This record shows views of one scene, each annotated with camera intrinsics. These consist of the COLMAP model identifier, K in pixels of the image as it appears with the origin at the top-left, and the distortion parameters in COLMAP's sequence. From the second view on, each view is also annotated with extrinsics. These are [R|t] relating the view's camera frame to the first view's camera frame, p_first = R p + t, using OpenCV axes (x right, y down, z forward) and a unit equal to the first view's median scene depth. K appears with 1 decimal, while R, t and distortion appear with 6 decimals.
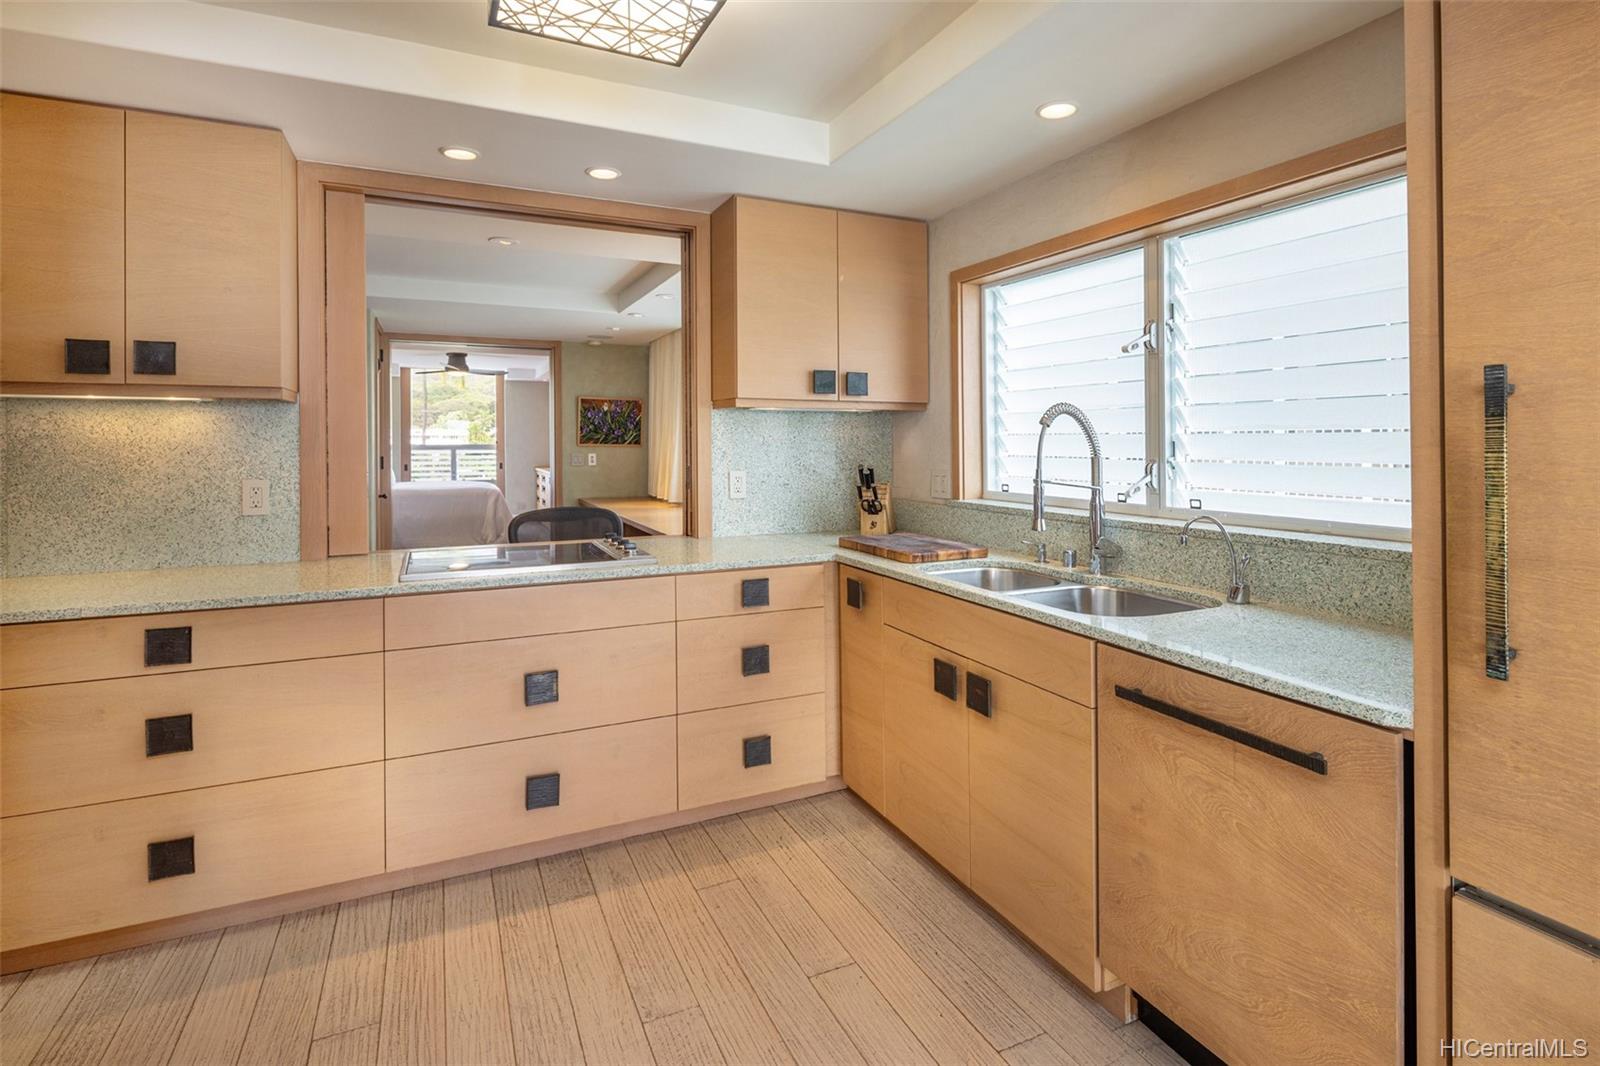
lens RADIAL K [[787.5, 0, 801.0], [0, 787.5, 435.8], [0, 0, 1]] dist [-0.000325, -0.000238]
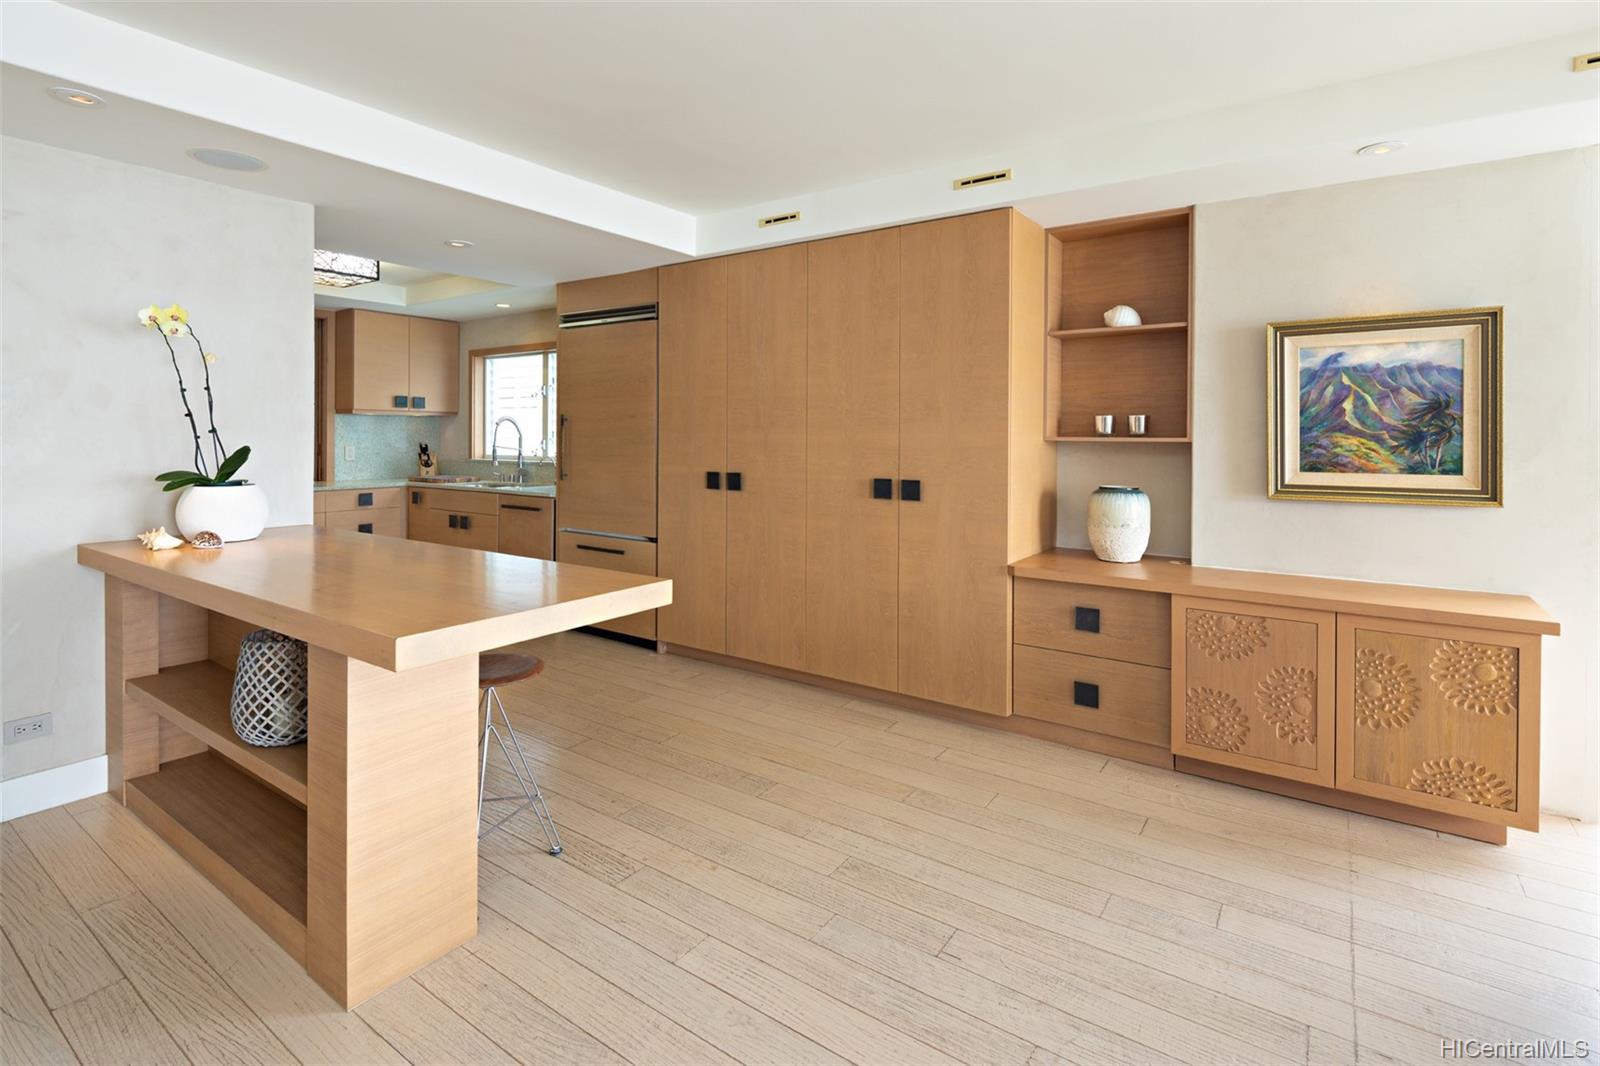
lens RADIAL K [[796.1, 0, 795.8], [0, 796.1, 427.4], [0, 0, 1]] dist [-0.000412, 0.000156]
pose [[0.876029, 0.011599, 0.482119, -0.069180], [-0.009466, 0.999932, -0.006857, 0.002848], [-0.482166, 0.001443, 0.876079, -1.308139]]
